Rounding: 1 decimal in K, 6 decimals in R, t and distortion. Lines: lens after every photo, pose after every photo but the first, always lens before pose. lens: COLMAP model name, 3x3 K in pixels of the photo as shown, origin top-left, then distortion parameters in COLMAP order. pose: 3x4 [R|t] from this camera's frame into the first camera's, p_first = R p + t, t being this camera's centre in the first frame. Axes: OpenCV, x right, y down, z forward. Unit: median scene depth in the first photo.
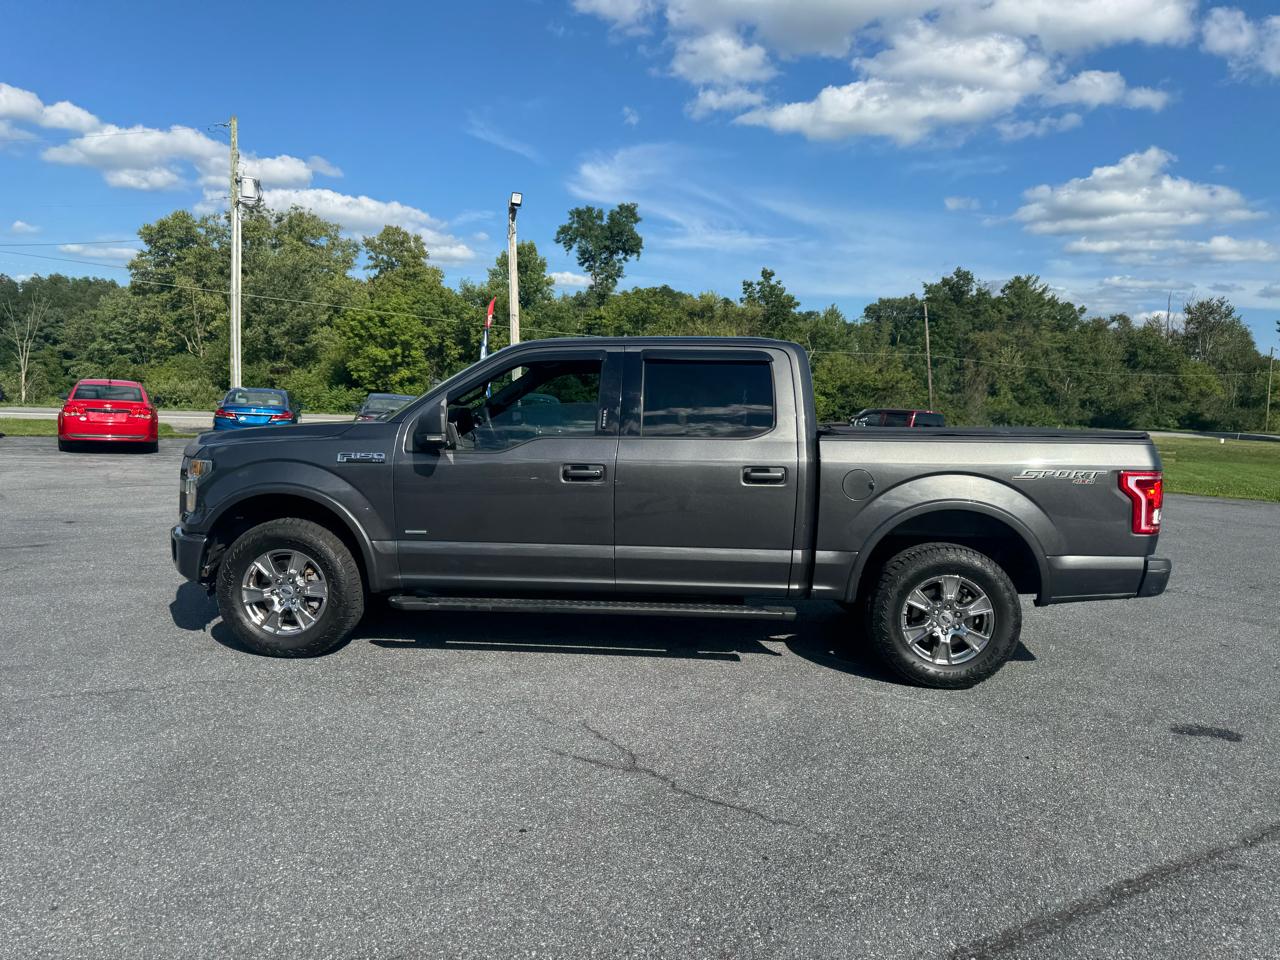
lens RADIAL K [[893.8, 0, 636.3], [0, 893.8, 490.0], [0, 0, 1]] dist [0.079771, -0.121621]
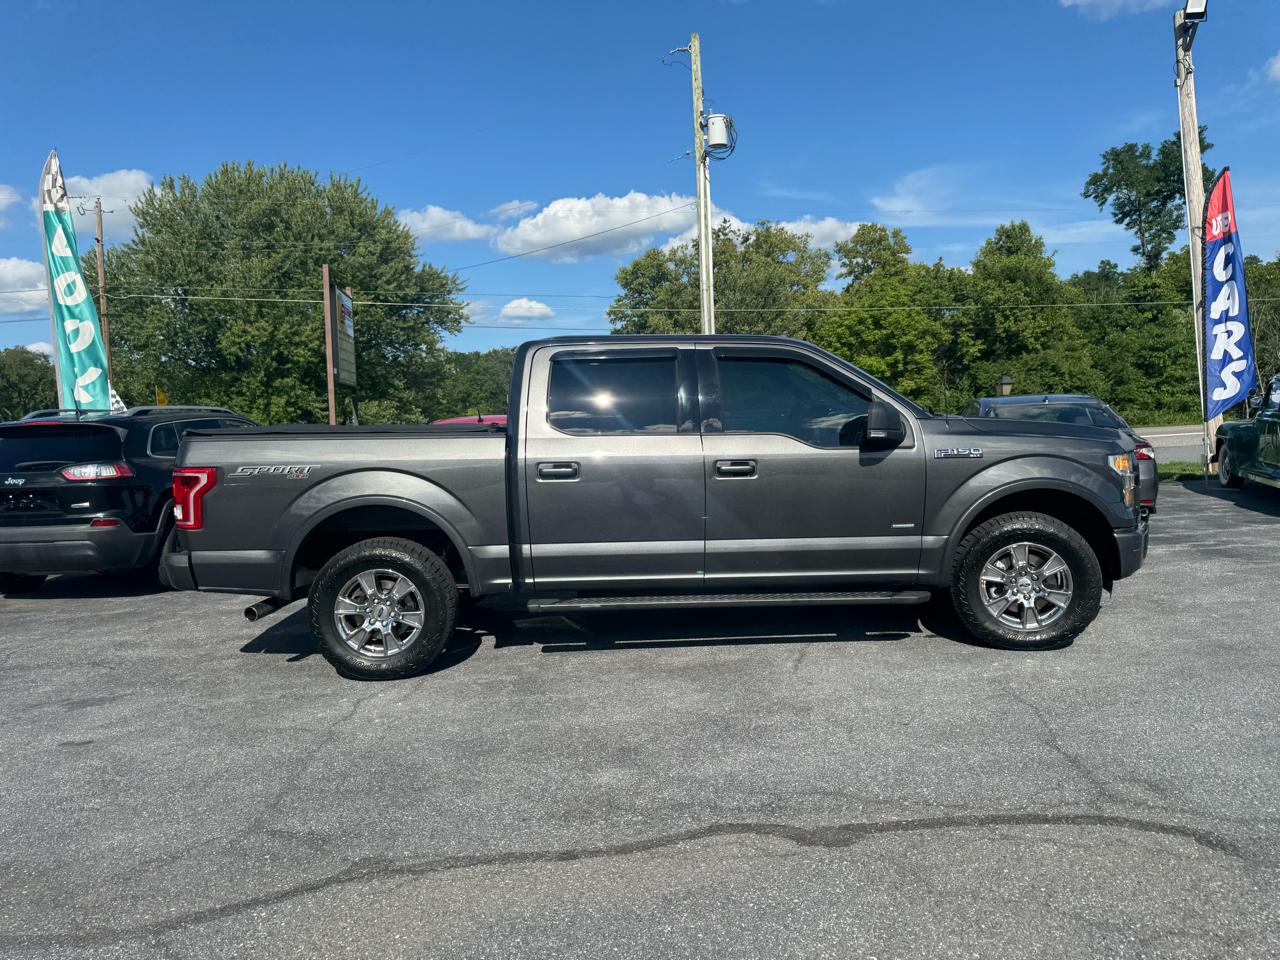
lens RADIAL K [[906.5, 0, 643.1], [0, 906.5, 483.1], [0, 0, 1]] dist [0.101997, -0.177988]
pose [[0.879801, -0.053646, -0.472305, -0.091268], [0.037394, 0.998343, -0.043739, -0.019950], [0.473869, 0.020820, 0.880349, 0.203221]]
